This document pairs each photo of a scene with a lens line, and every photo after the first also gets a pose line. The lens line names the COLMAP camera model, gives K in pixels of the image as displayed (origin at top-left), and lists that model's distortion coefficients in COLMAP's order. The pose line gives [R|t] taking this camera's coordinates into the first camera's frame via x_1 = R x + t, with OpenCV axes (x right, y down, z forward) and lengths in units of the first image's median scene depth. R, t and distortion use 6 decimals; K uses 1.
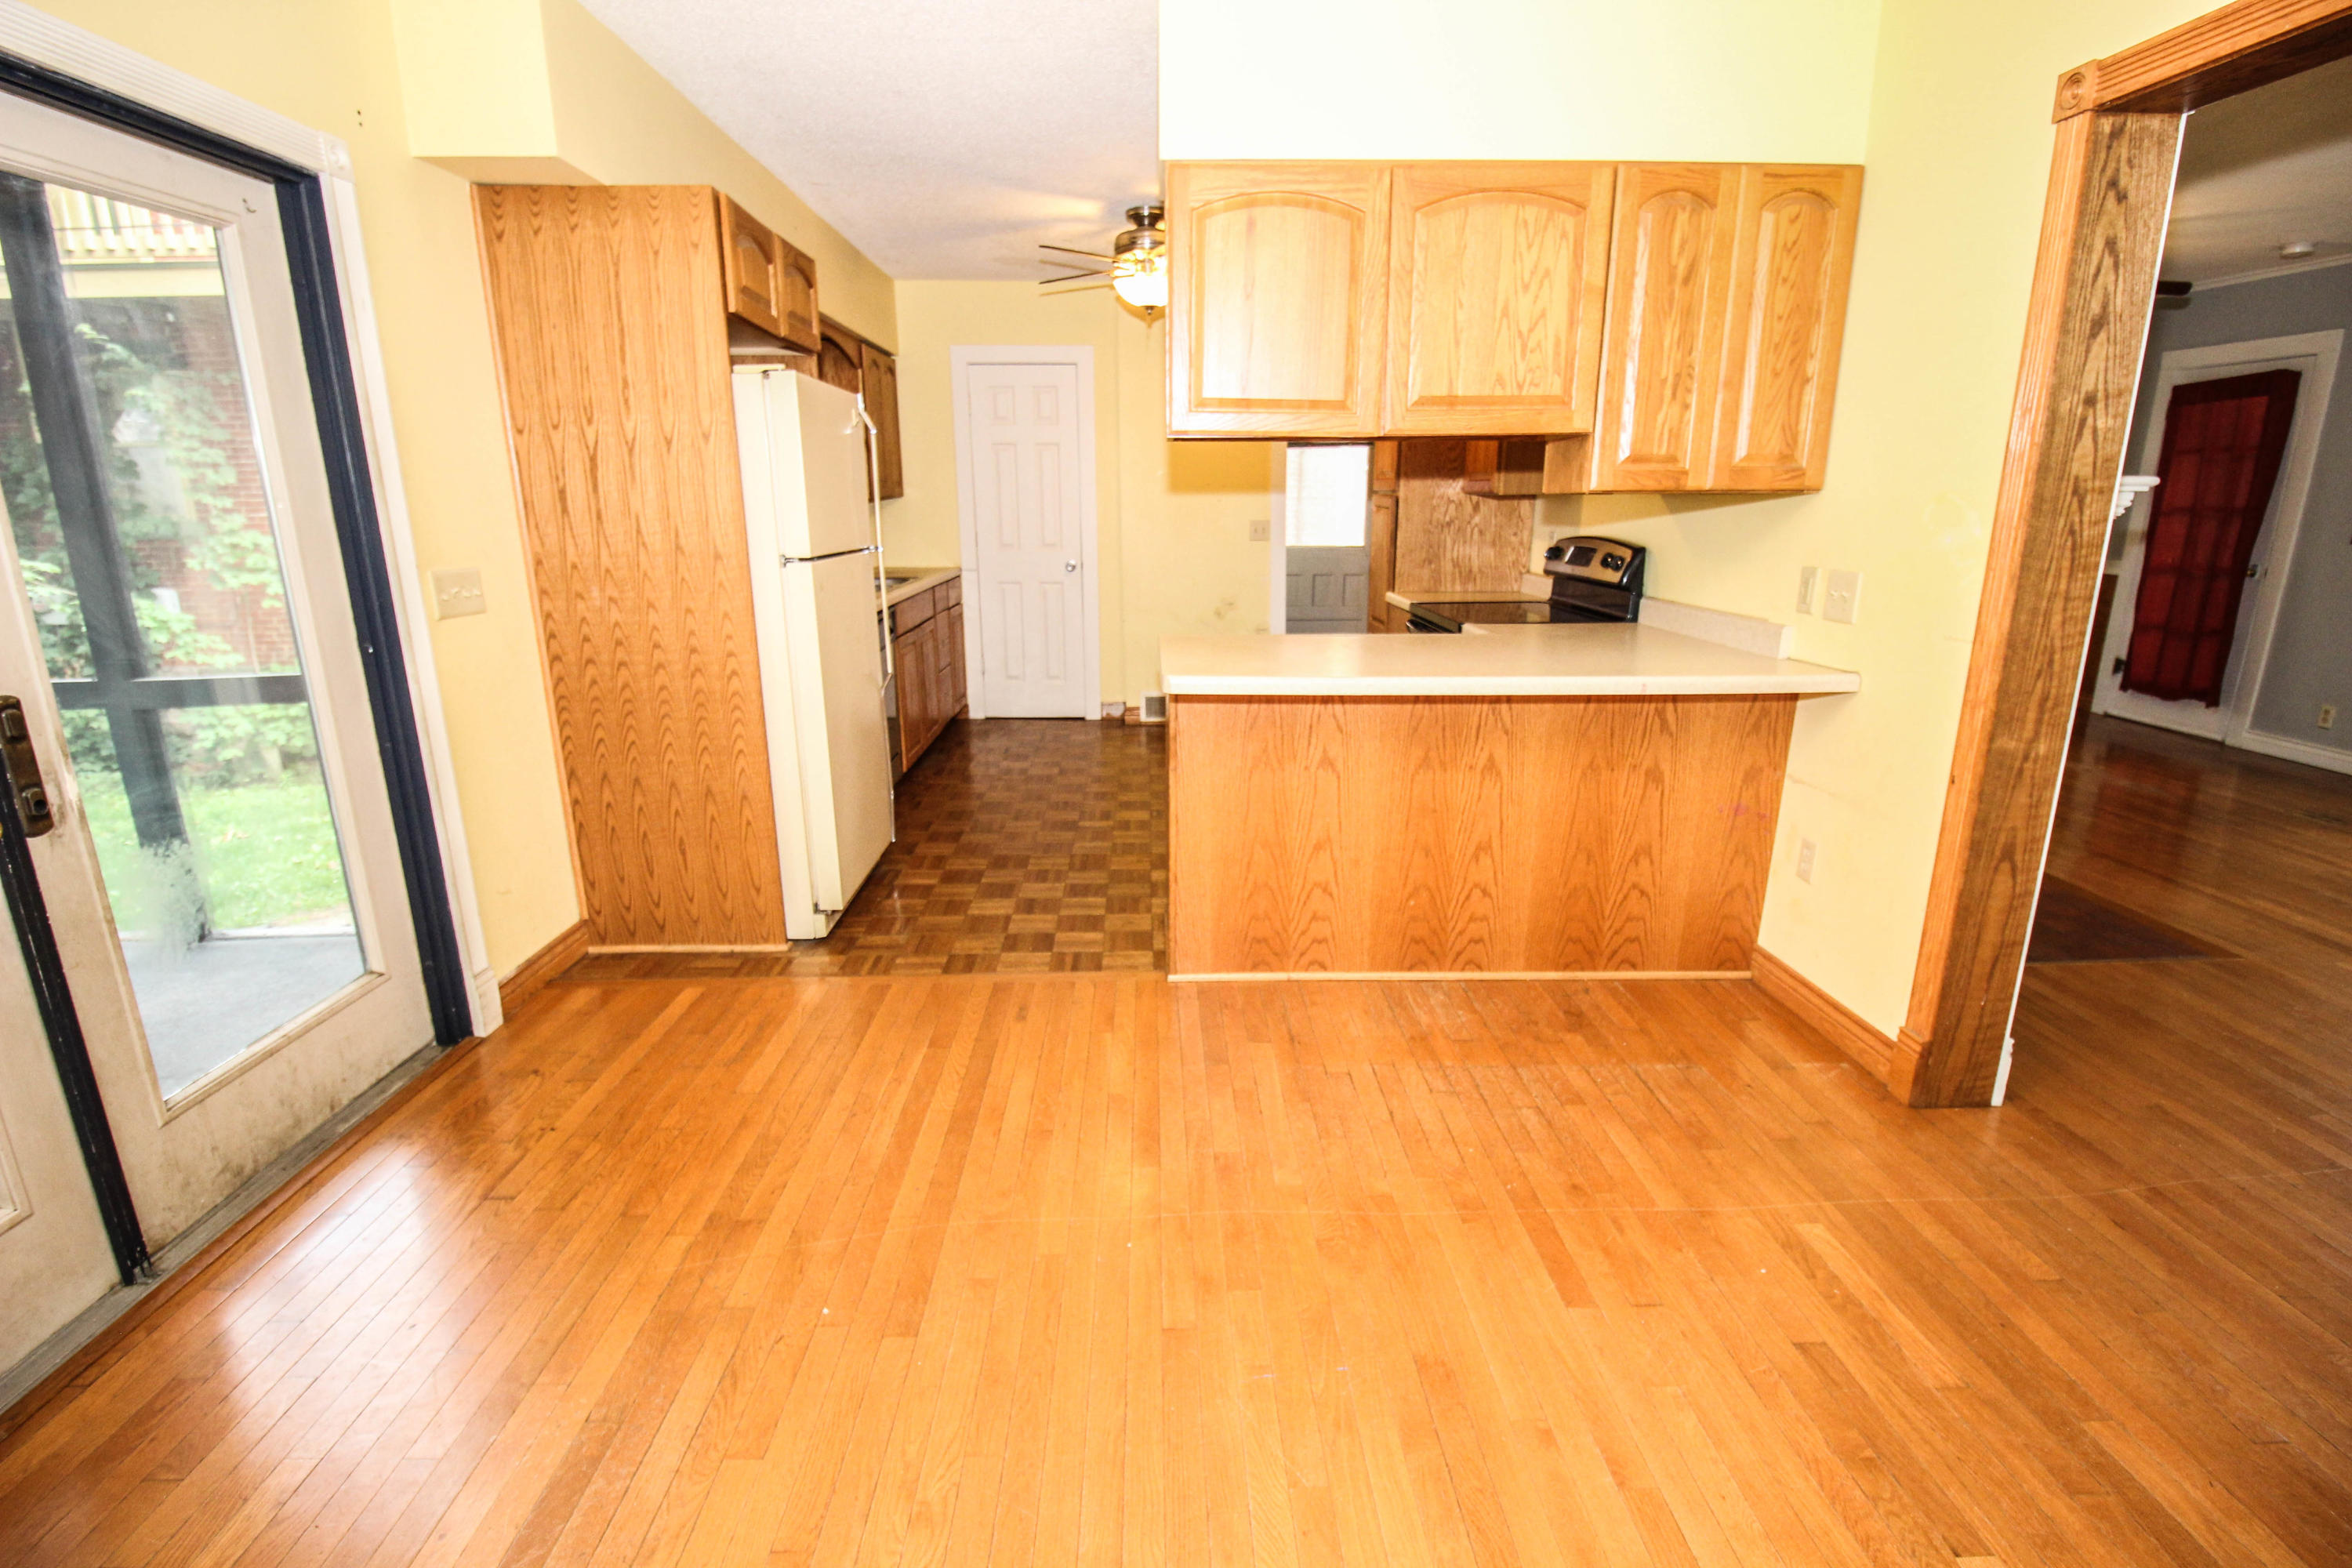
lens RADIAL K [[1102.9, 0, 1179.2], [0, 1102.9, 786.1], [0, 0, 1]] dist [-0.012269, -0.007863]
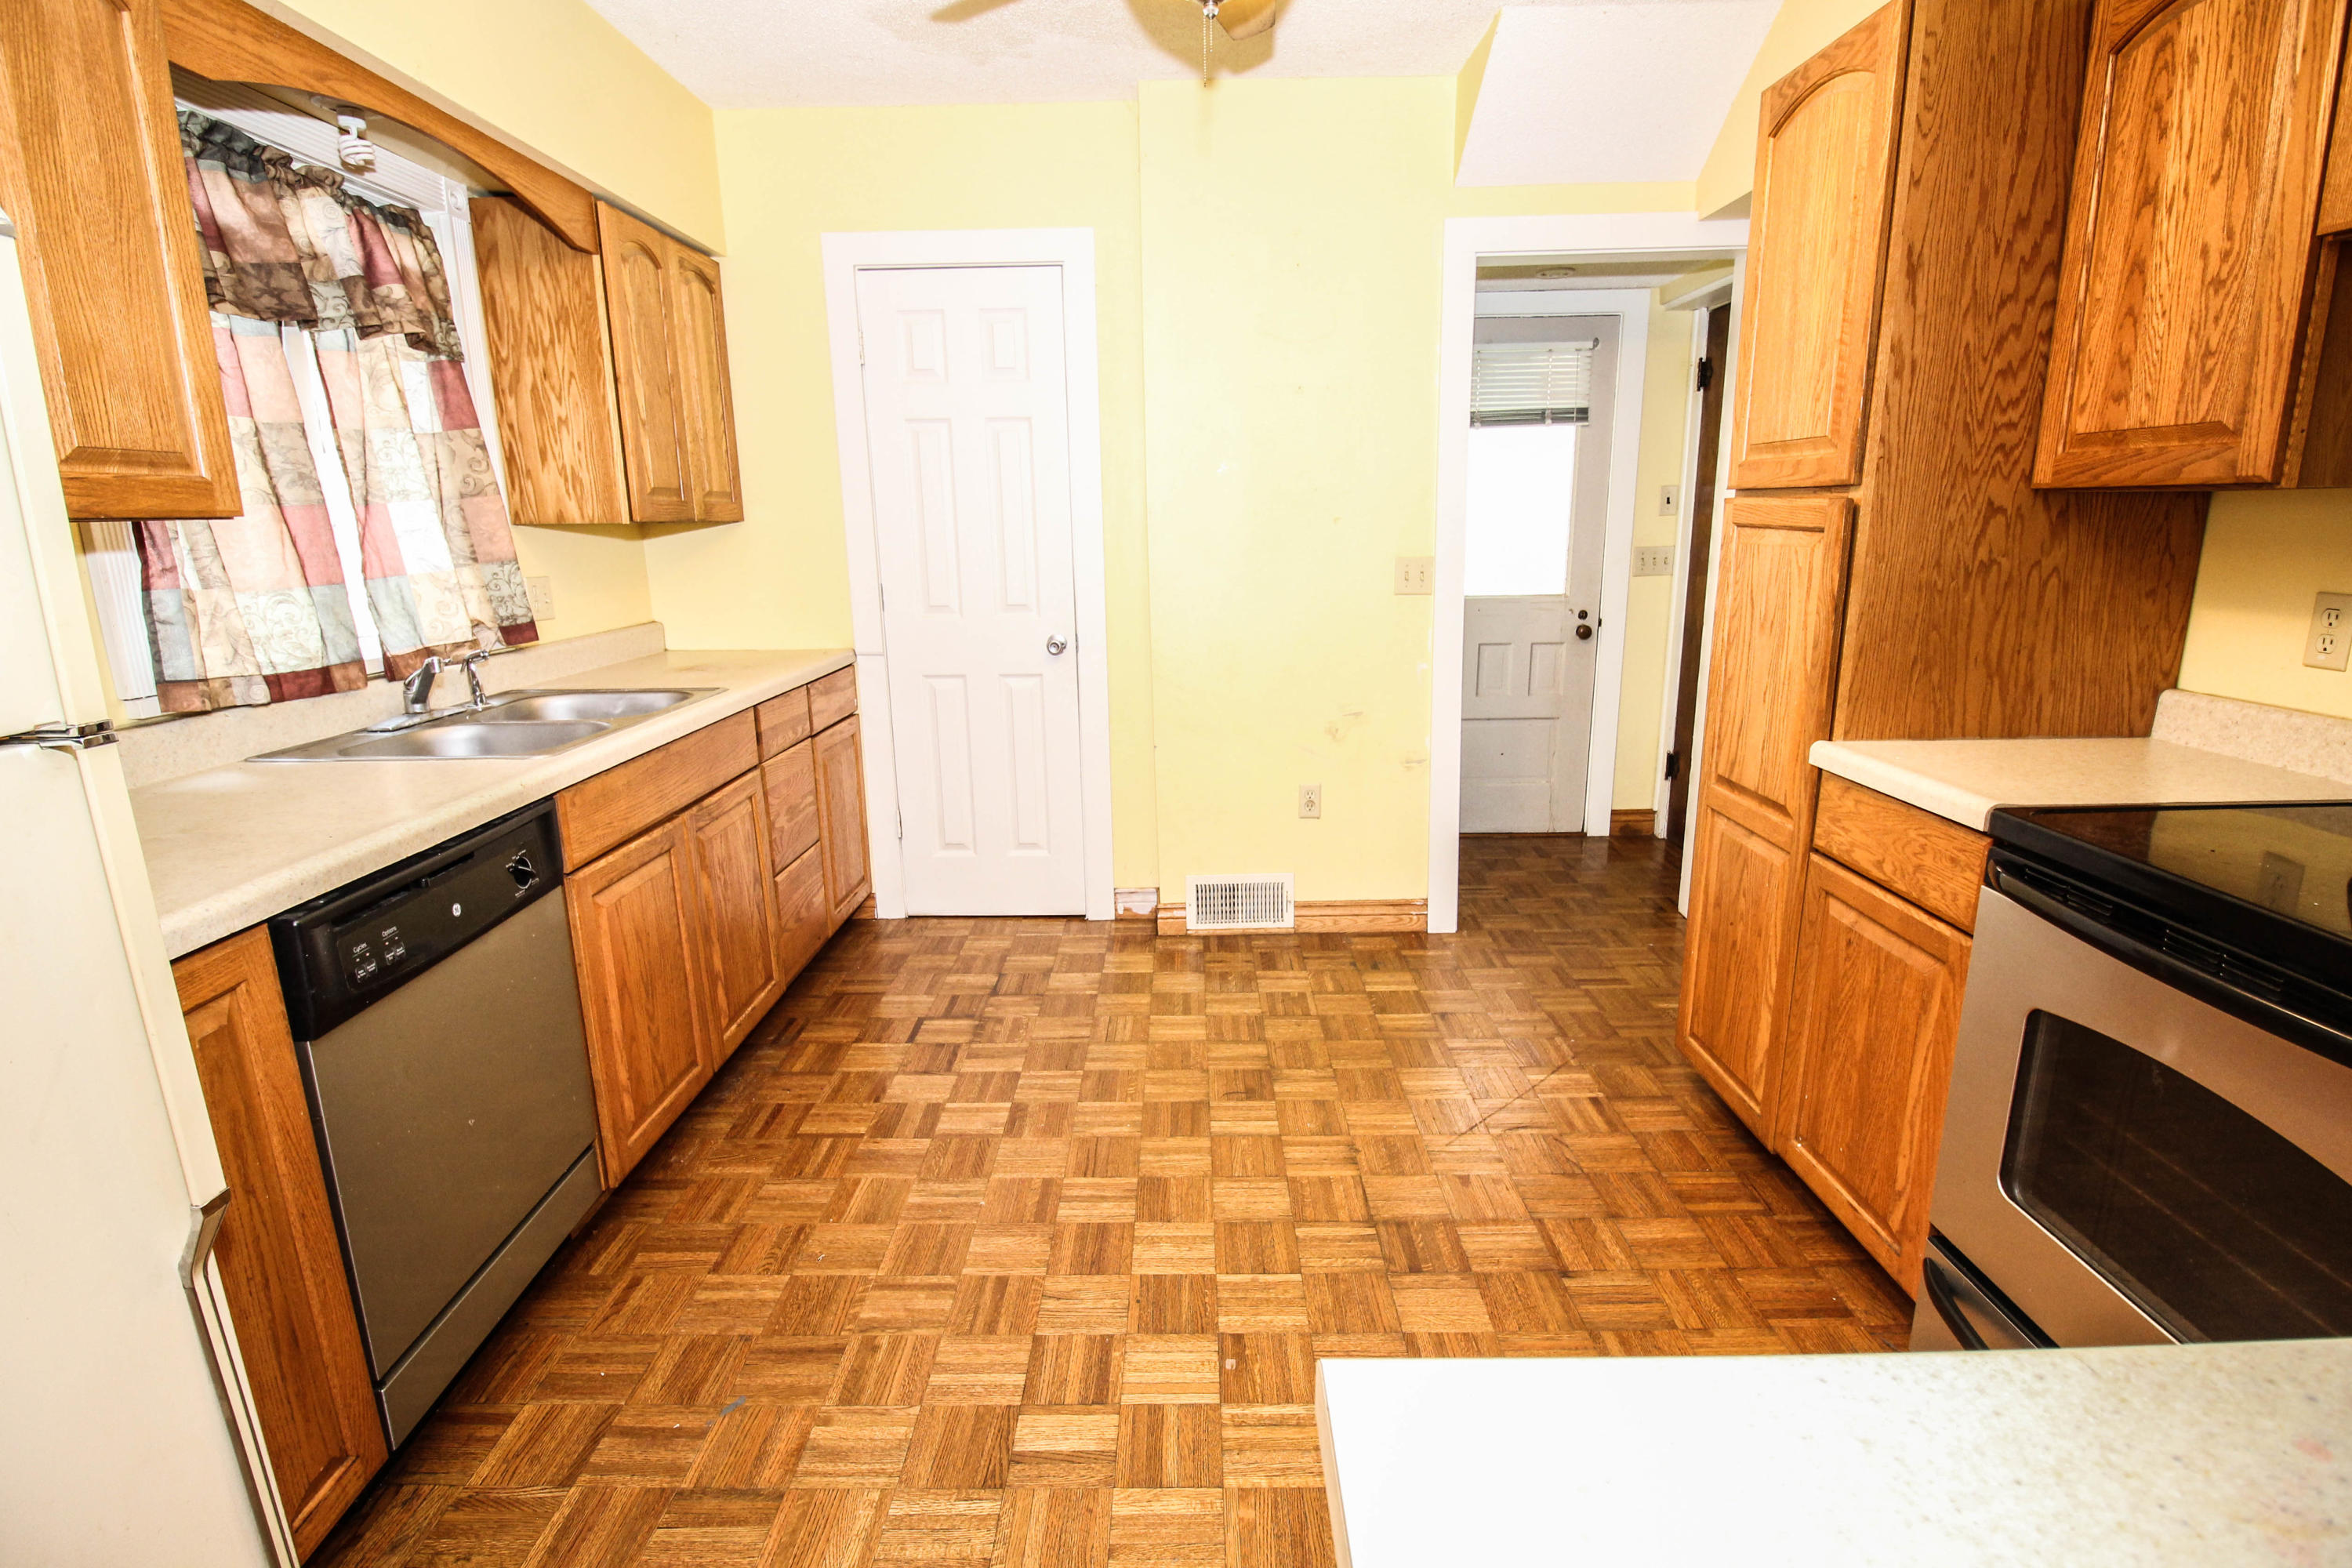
lens RADIAL K [[1102.9, 0, 1186.2], [0, 1102.9, 776.9], [0, 0, 1]] dist [-0.012269, -0.007863]
pose [[0.999450, -0.006169, -0.032568, -0.036738], [0.005188, 0.999533, -0.030125, -0.245978], [0.032738, 0.029939, 0.999015, 0.968186]]
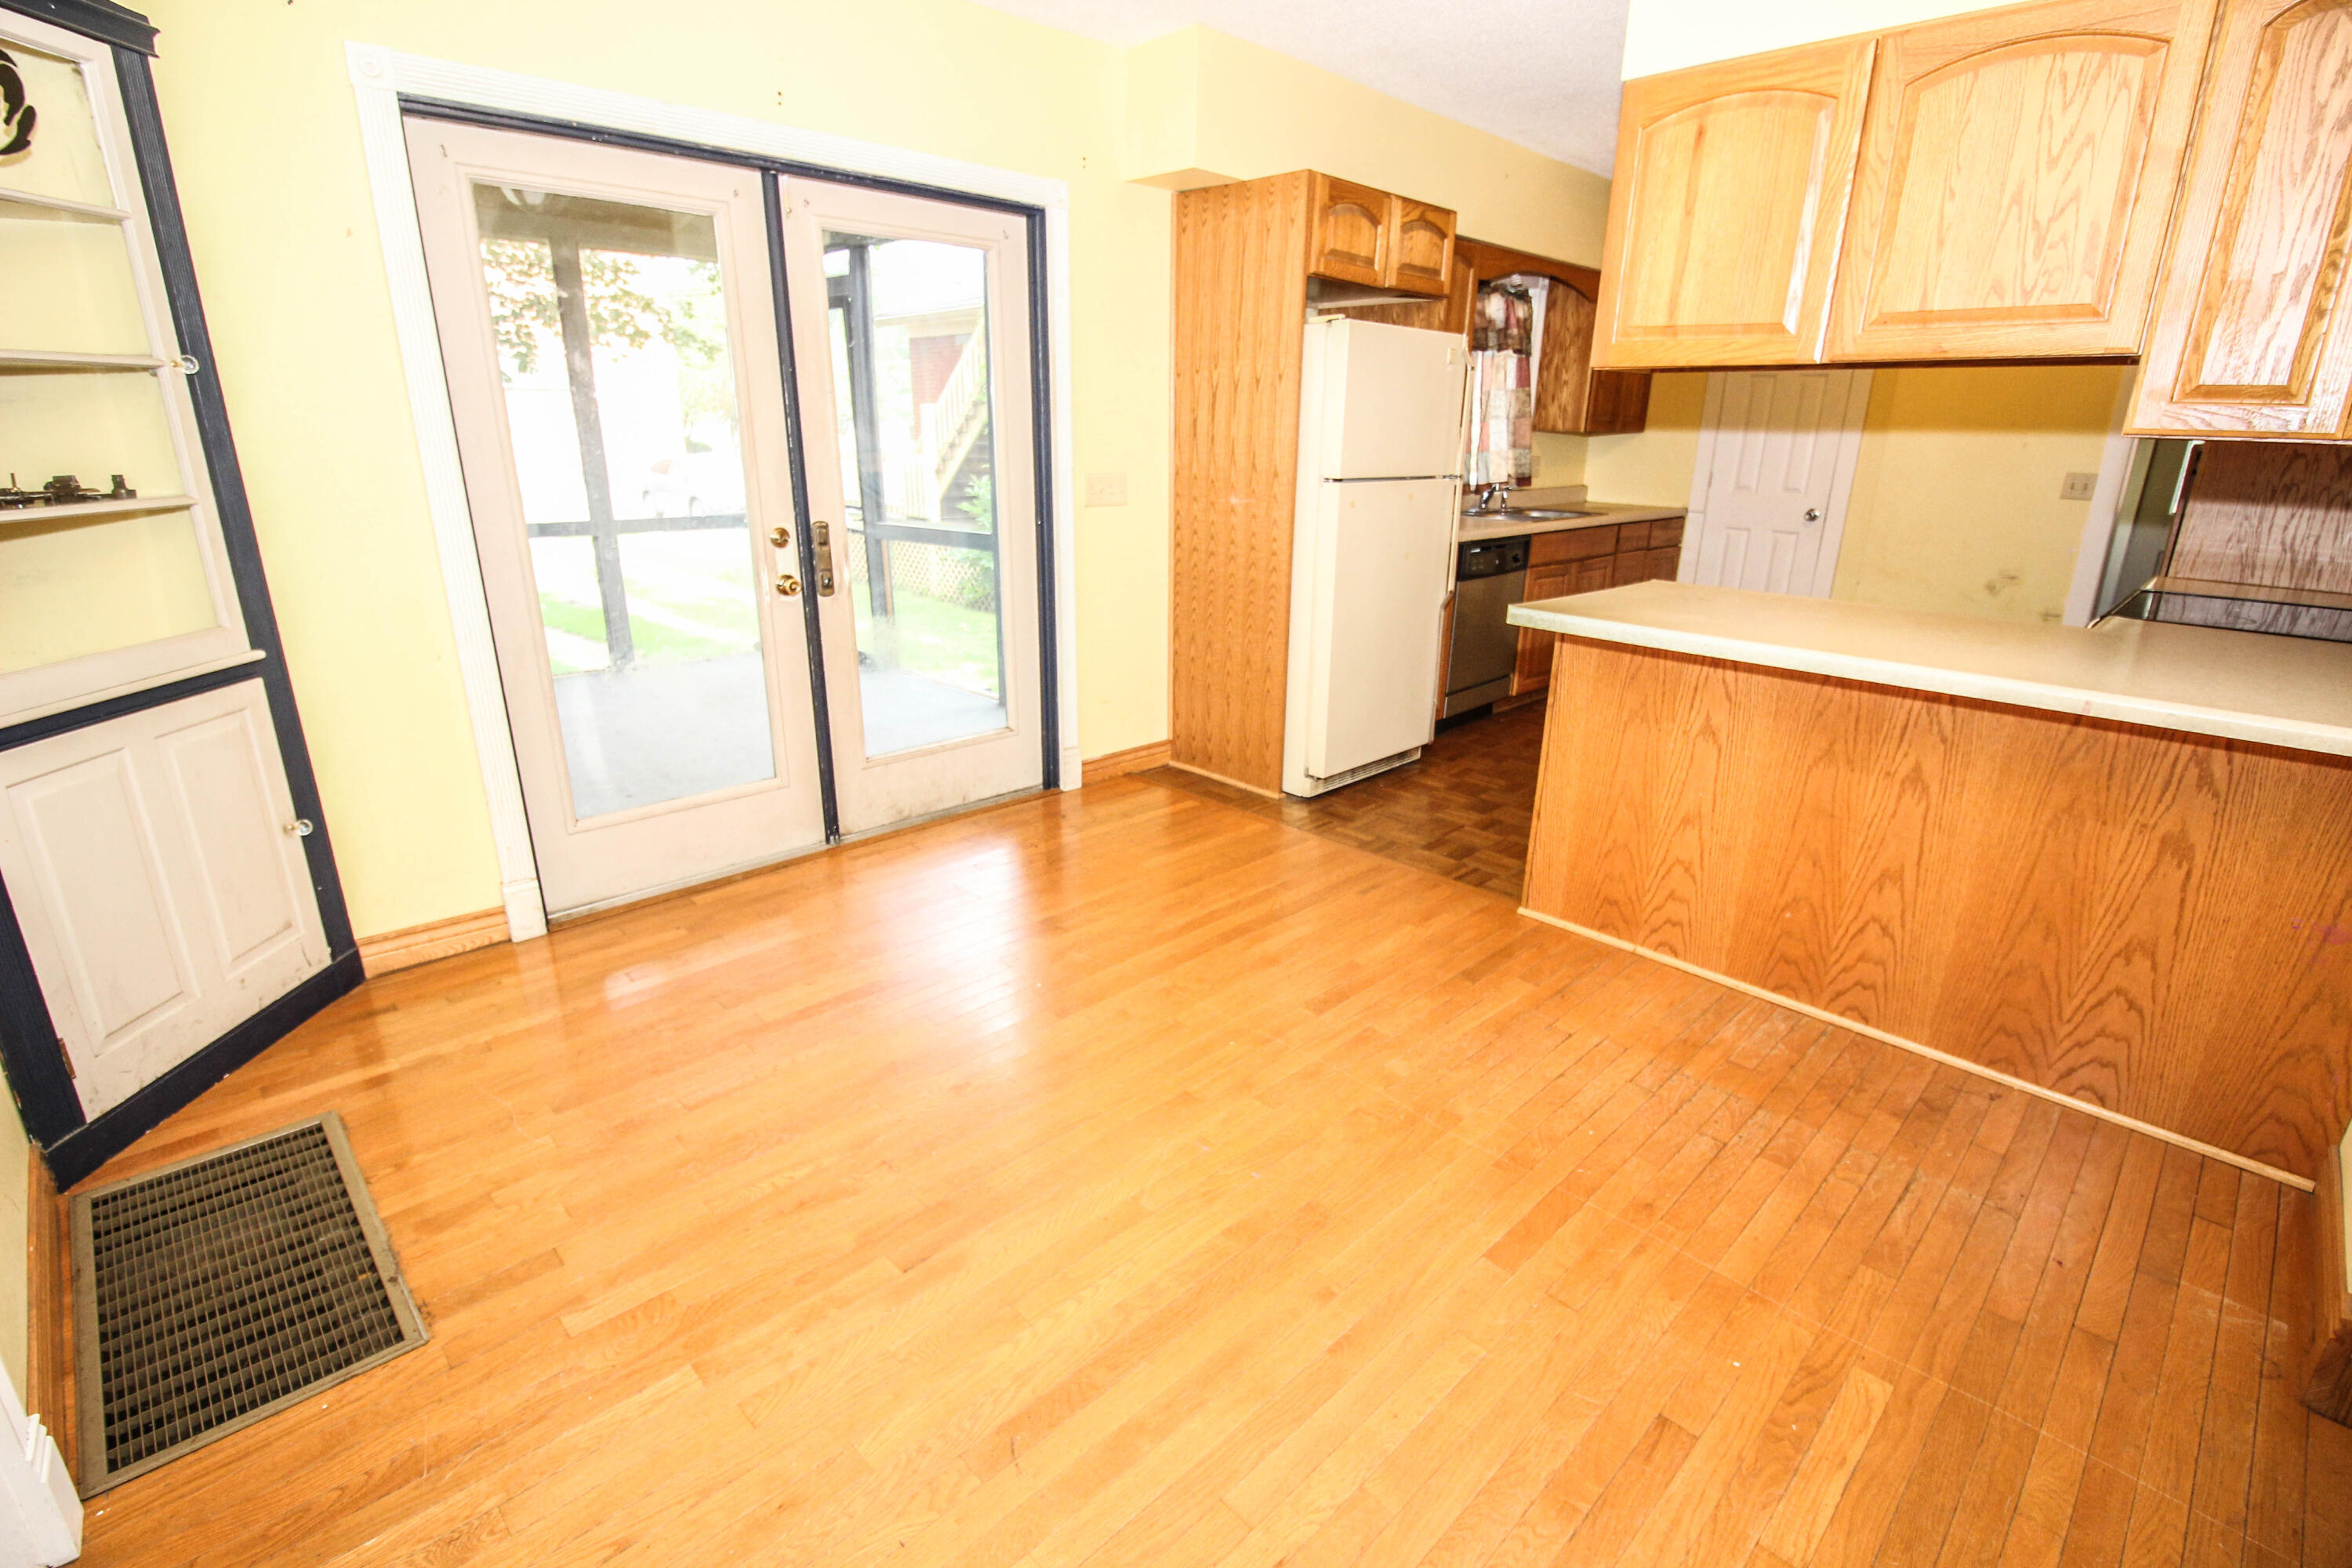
lens RADIAL K [[1102.9, 0, 1164.6], [0, 1102.9, 799.5], [0, 0, 1]] dist [-0.012269, -0.007863]
pose [[0.667307, 0.248170, -0.702220, 0.476983], [-0.201142, 0.967868, 0.150911, -0.013456], [0.717108, 0.040542, 0.695782, 0.047987]]
